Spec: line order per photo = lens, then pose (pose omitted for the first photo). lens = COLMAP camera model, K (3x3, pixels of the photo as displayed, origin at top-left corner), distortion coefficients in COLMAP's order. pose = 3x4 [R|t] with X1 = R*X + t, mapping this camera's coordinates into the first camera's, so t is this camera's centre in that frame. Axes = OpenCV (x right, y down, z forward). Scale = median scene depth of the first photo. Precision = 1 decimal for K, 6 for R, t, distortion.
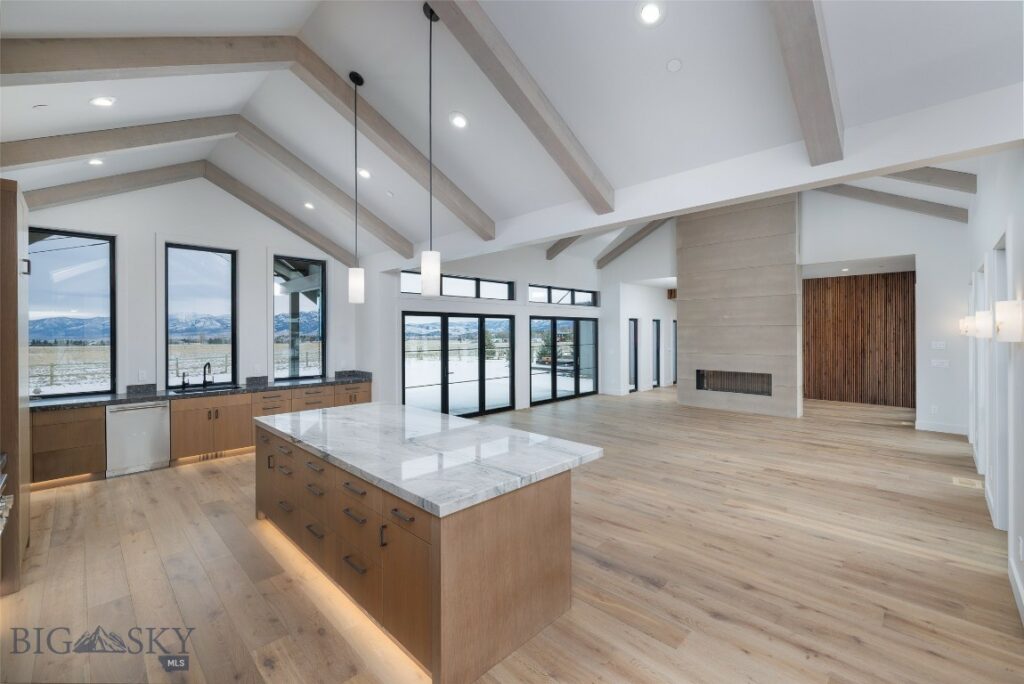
lens RADIAL K [[432.9, 0, 511.1], [0, 432.9, 330.8], [0, 0, 1]] dist [0.001896, 0.000130]
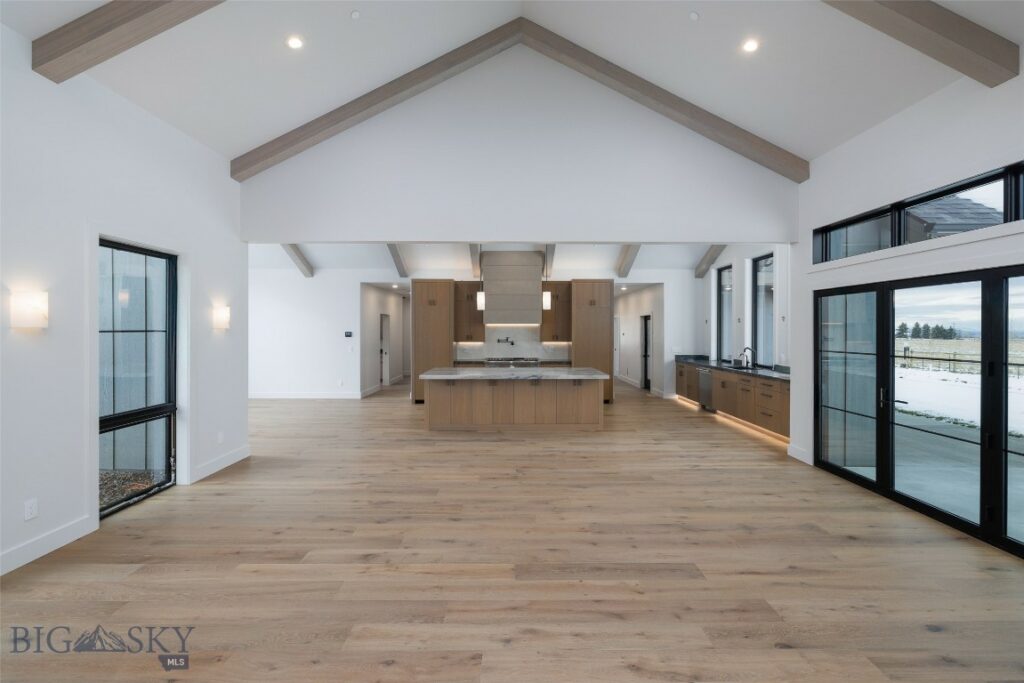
lens RADIAL K [[432.9, 0, 511.1], [0, 432.9, 330.3], [0, 0, 1]] dist [0.001896, 0.000130]
pose [[-0.710747, 0.004326, -0.703434, 0.852499], [0.004402, 0.999989, 0.001702, 0.020255], [0.703434, -0.001887, -0.710758, 1.720393]]
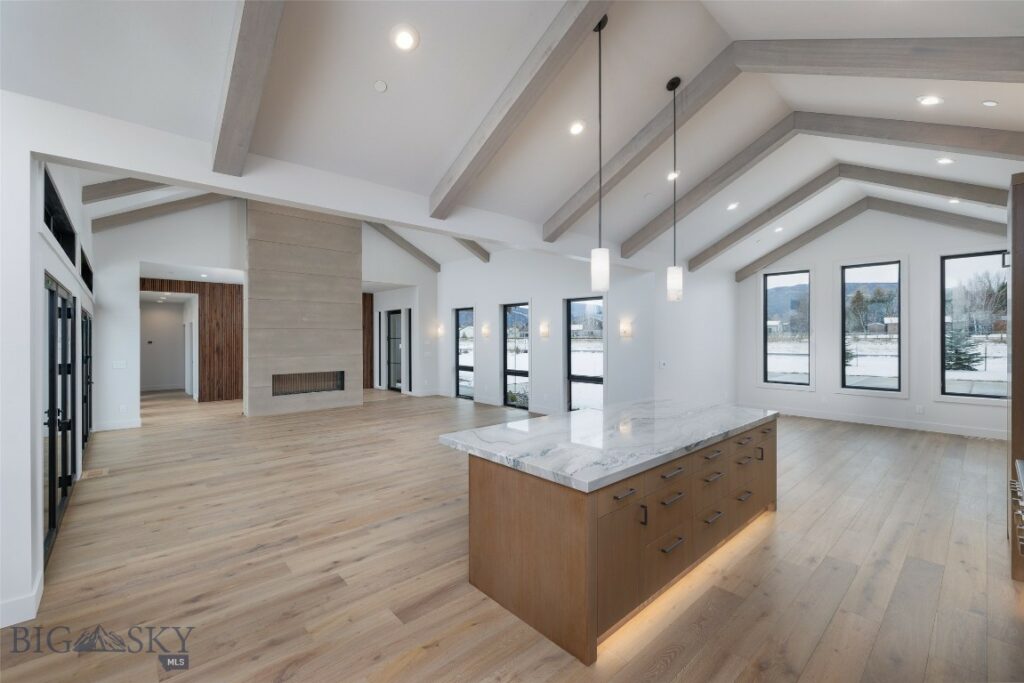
lens RADIAL K [[427.4, 0, 515.8], [0, 427.4, 341.9], [0, 0, 1]] dist [0.000367, -0.000037]
pose [[0.050619, -0.009621, 0.998672, -0.893921], [-0.000928, 0.999953, 0.009680, 0.019517], [-0.998718, -0.001416, 0.050608, 0.851105]]
